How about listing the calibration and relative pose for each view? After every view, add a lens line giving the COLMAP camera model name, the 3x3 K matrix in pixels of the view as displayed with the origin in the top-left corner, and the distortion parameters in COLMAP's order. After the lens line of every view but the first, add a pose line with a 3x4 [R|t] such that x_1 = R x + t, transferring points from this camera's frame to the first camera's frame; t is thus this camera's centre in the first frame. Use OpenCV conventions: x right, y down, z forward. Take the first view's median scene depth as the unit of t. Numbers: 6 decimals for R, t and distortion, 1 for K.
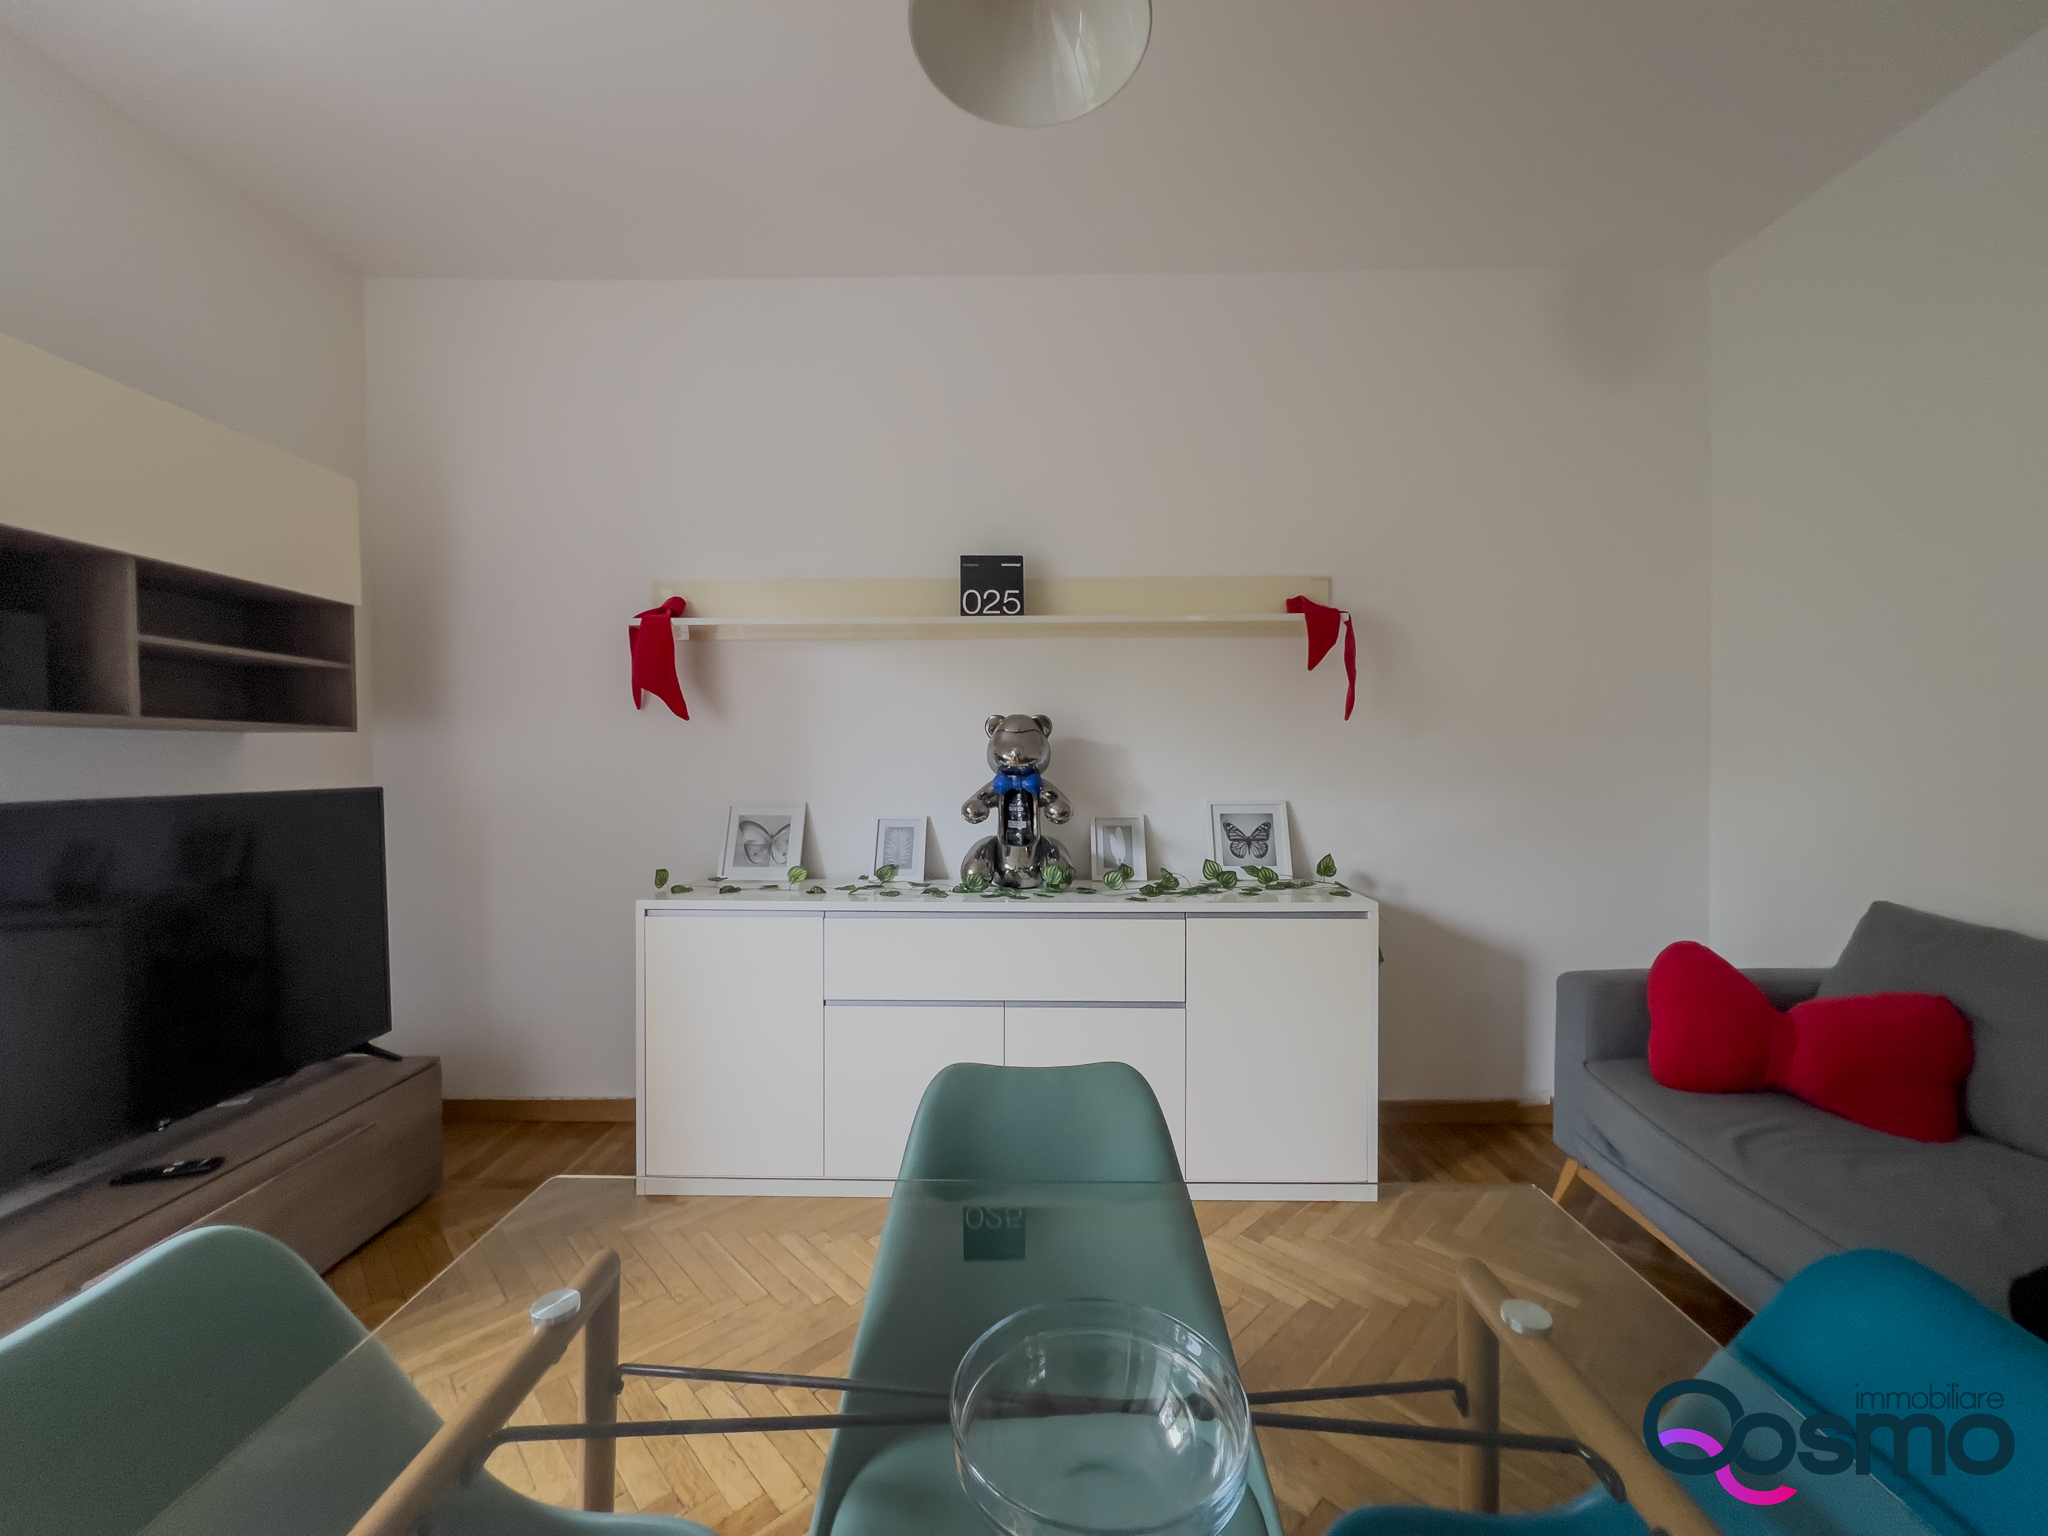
lens RADIAL K [[819.7, 0, 1024.1], [0, 819.7, 774.3], [0, 0, 1]] dist [0.001003, 0.000426]
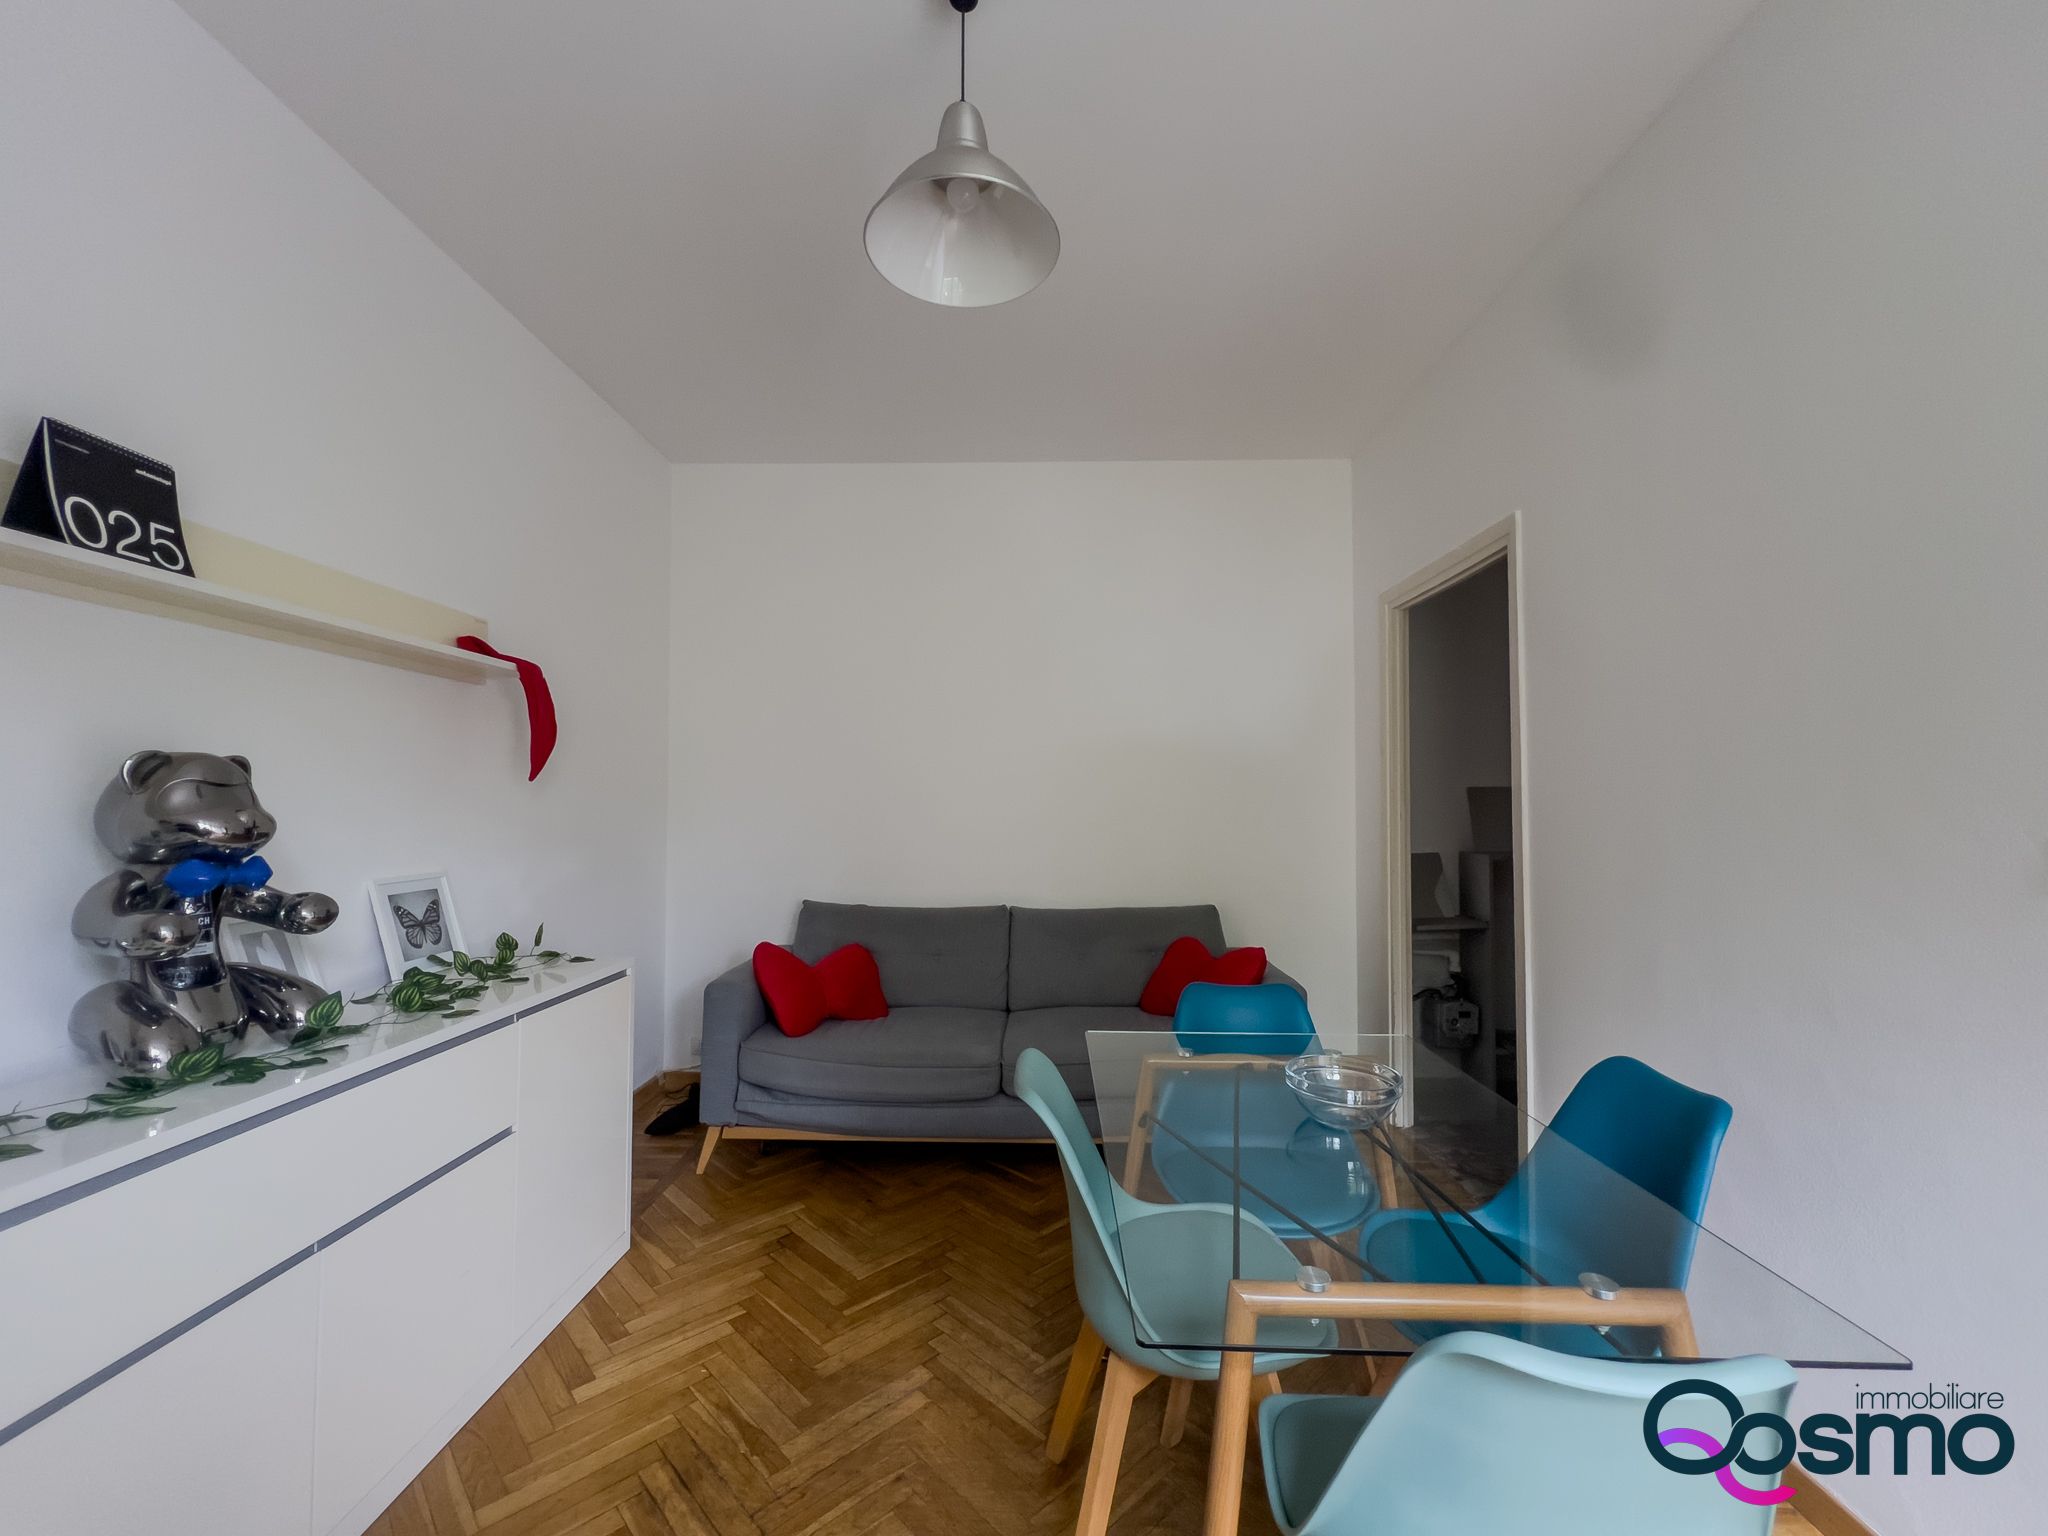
lens RADIAL K [[822.6, 0, 1021.8], [0, 822.6, 773.7], [0, 0, 1]] dist [0.001577, -0.000171]
pose [[0.011063, 0.040311, 0.999126, -0.561535], [0.014880, 0.999070, -0.040474, -0.027226], [-0.999828, 0.015315, 0.010453, 0.424696]]
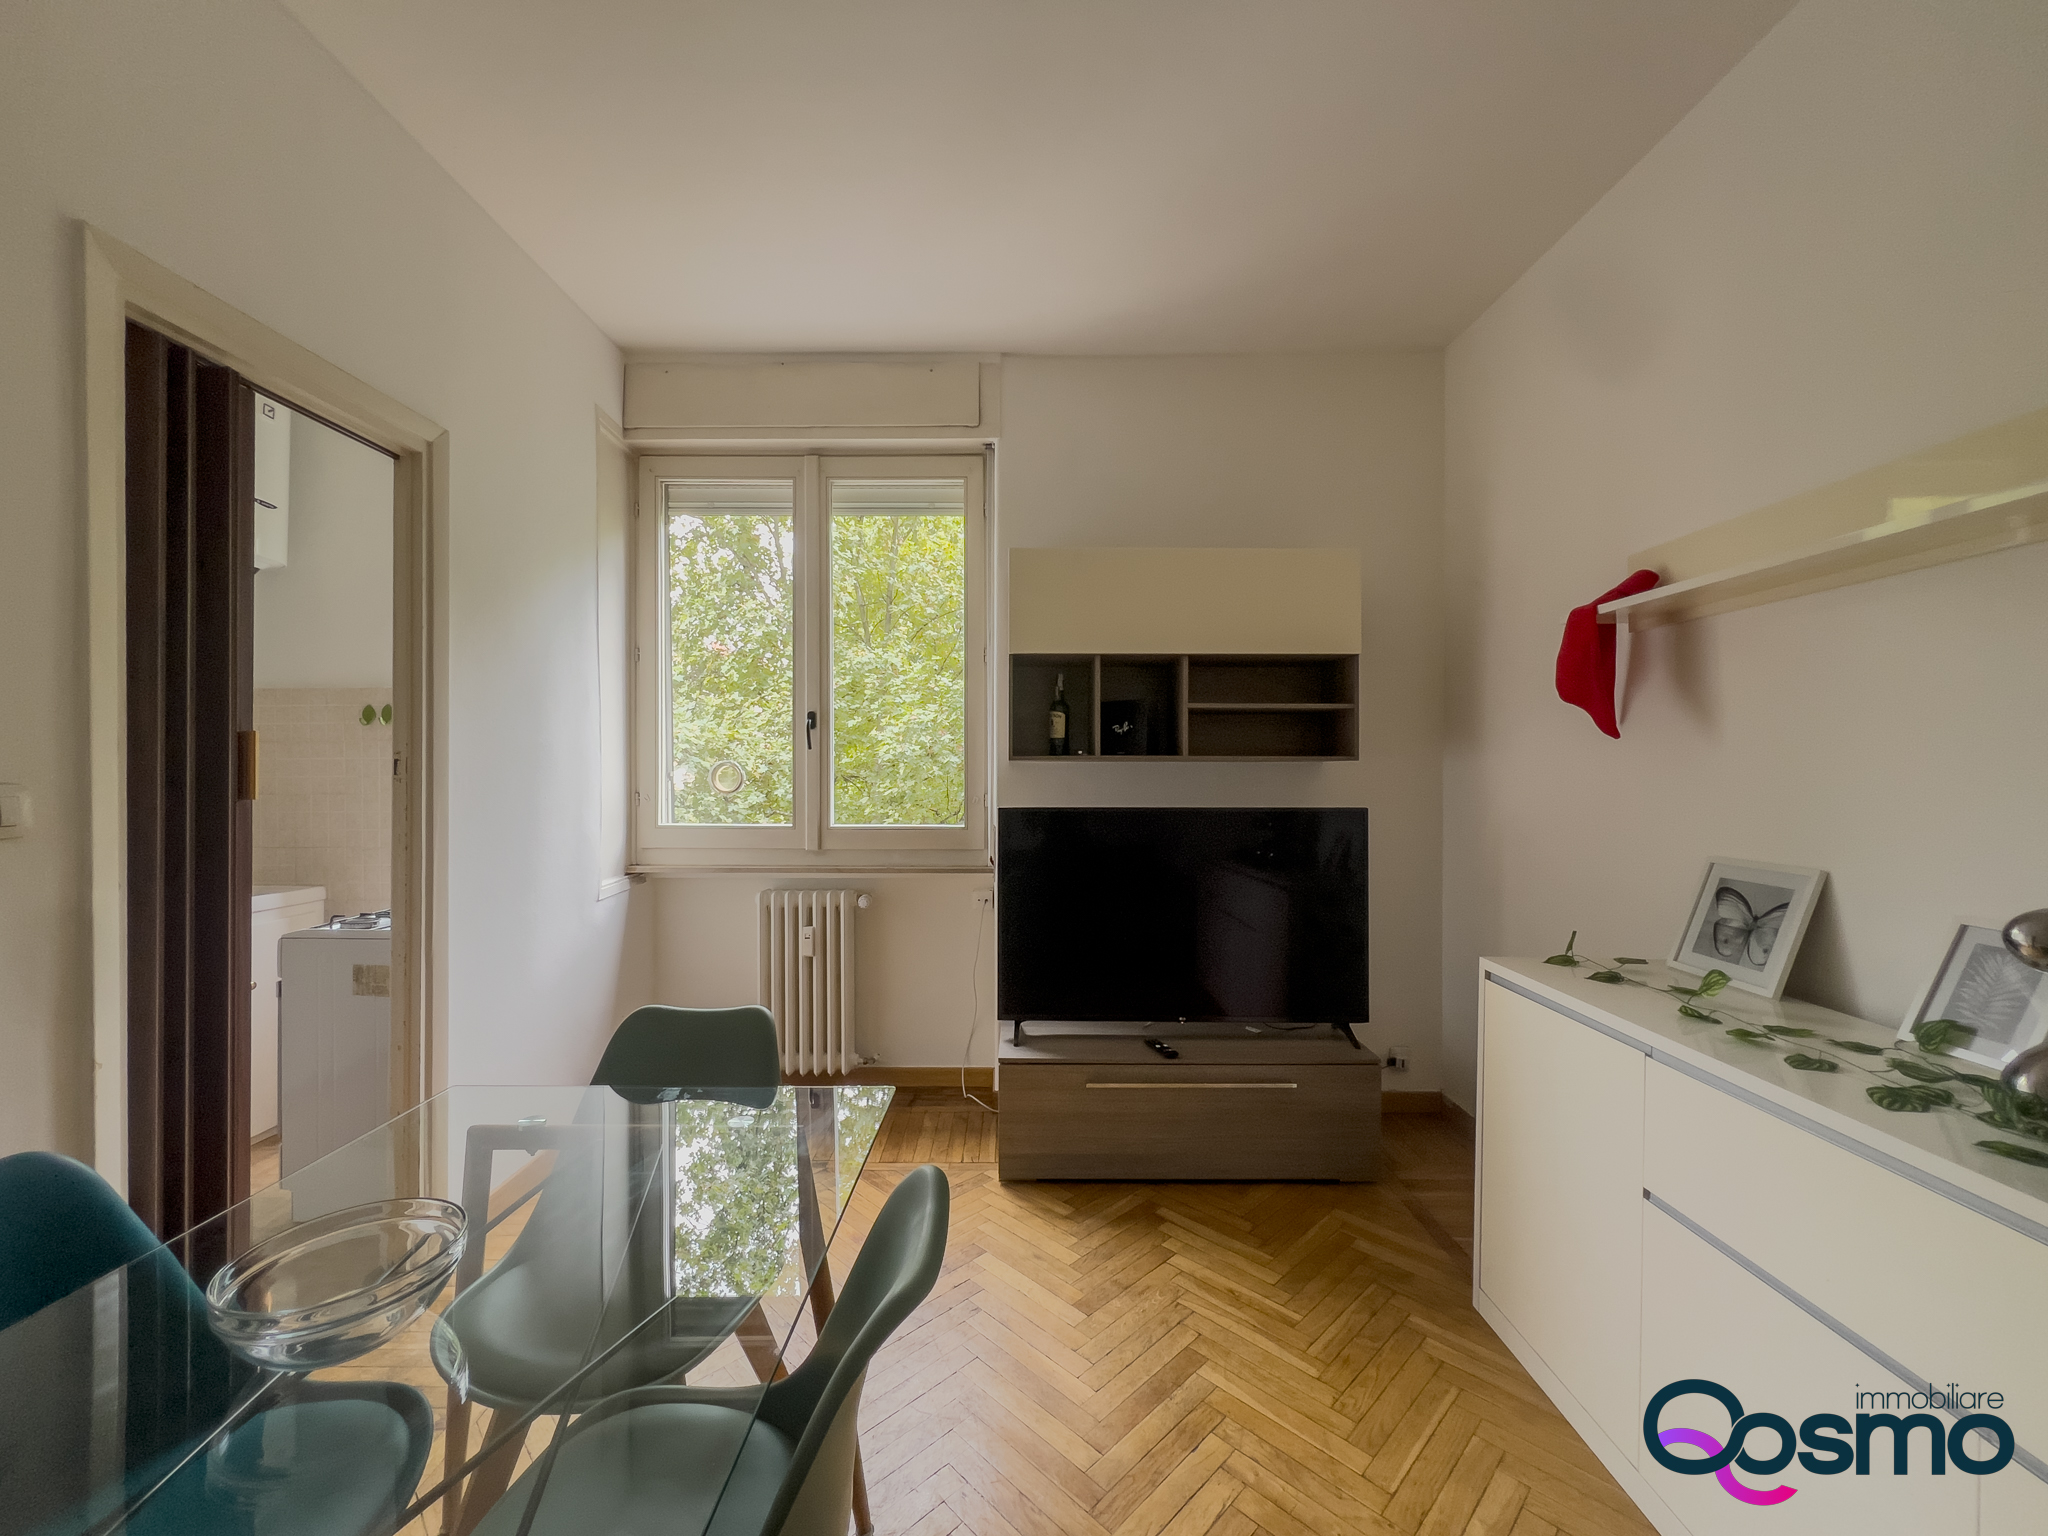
lens RADIAL K [[822.6, 0, 1021.8], [0, 822.6, 773.7], [0, 0, 1]] dist [0.001577, -0.000171]
pose [[0.002364, 0.009688, -0.999950, 0.332557], [-0.019385, 0.999766, 0.009640, -0.030774], [0.999809, 0.019361, 0.002551, 0.466948]]
